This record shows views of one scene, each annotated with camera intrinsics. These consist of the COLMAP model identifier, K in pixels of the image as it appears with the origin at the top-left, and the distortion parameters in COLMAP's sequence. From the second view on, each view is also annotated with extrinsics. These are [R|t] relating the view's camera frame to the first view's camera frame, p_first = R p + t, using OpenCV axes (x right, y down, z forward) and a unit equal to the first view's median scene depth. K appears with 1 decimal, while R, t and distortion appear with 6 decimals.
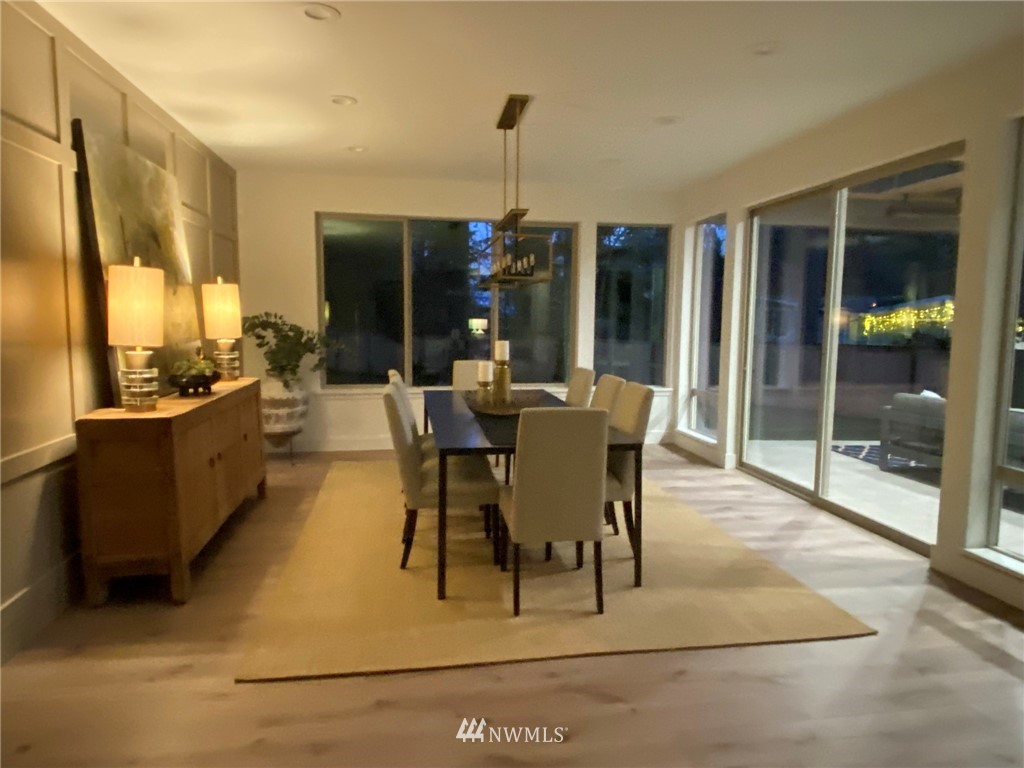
lens RADIAL K [[651.0, 0, 512.0], [0, 651.0, 378.6], [0, 0, 1]] dist [0.054531, -0.063847]
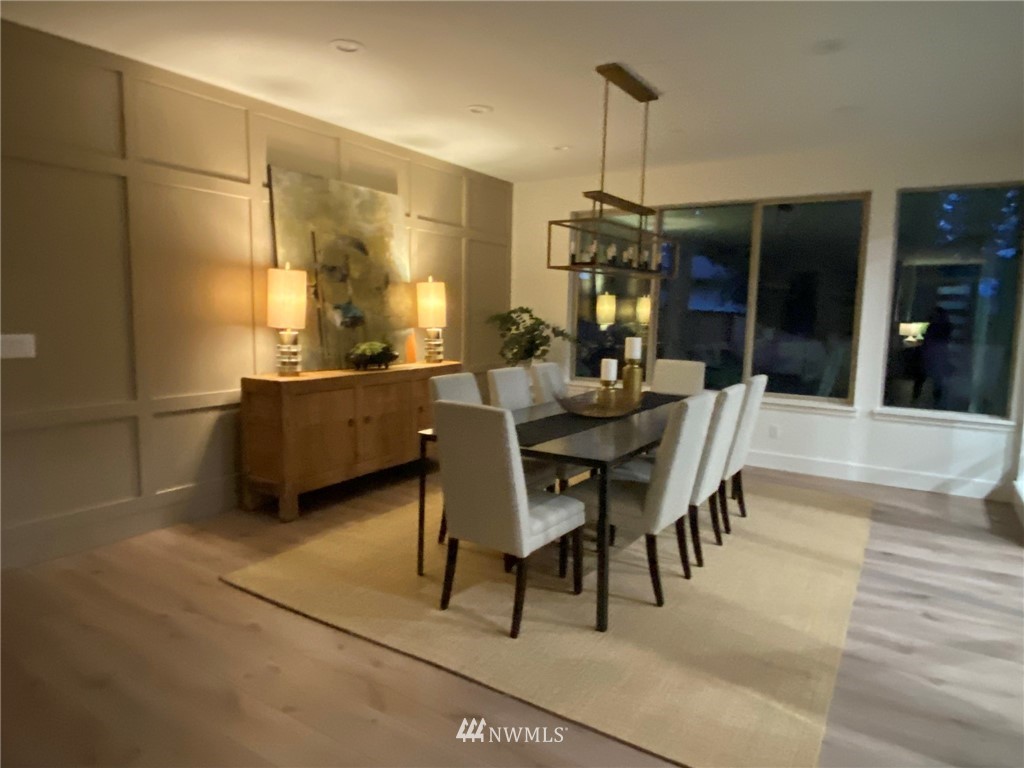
lens RADIAL K [[651.0, 0, 512.0], [0, 651.0, 378.6], [0, 0, 1]] dist [0.054531, -0.063847]
pose [[0.739196, 0.076537, -0.669128, 0.579412], [-0.077898, 0.996570, 0.027936, -0.015675], [0.668971, 0.031474, 0.742622, 0.262875]]
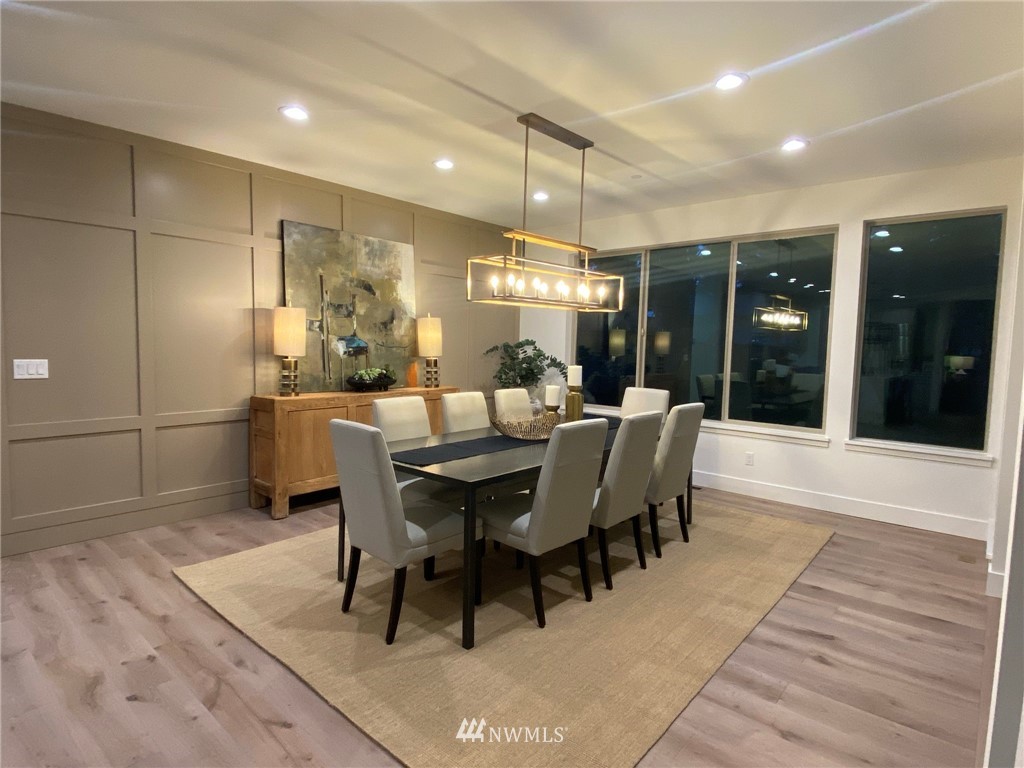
lens RADIAL K [[550.4, 0, 507.1], [0, 550.4, 389.5], [0, 0, 1]] dist [-0.003271, -0.000388]
pose [[0.605398, 0.068184, -0.792997, 0.700585], [-0.091224, 0.995702, 0.015970, -0.031129], [0.790678, 0.062672, 0.609016, 0.515046]]
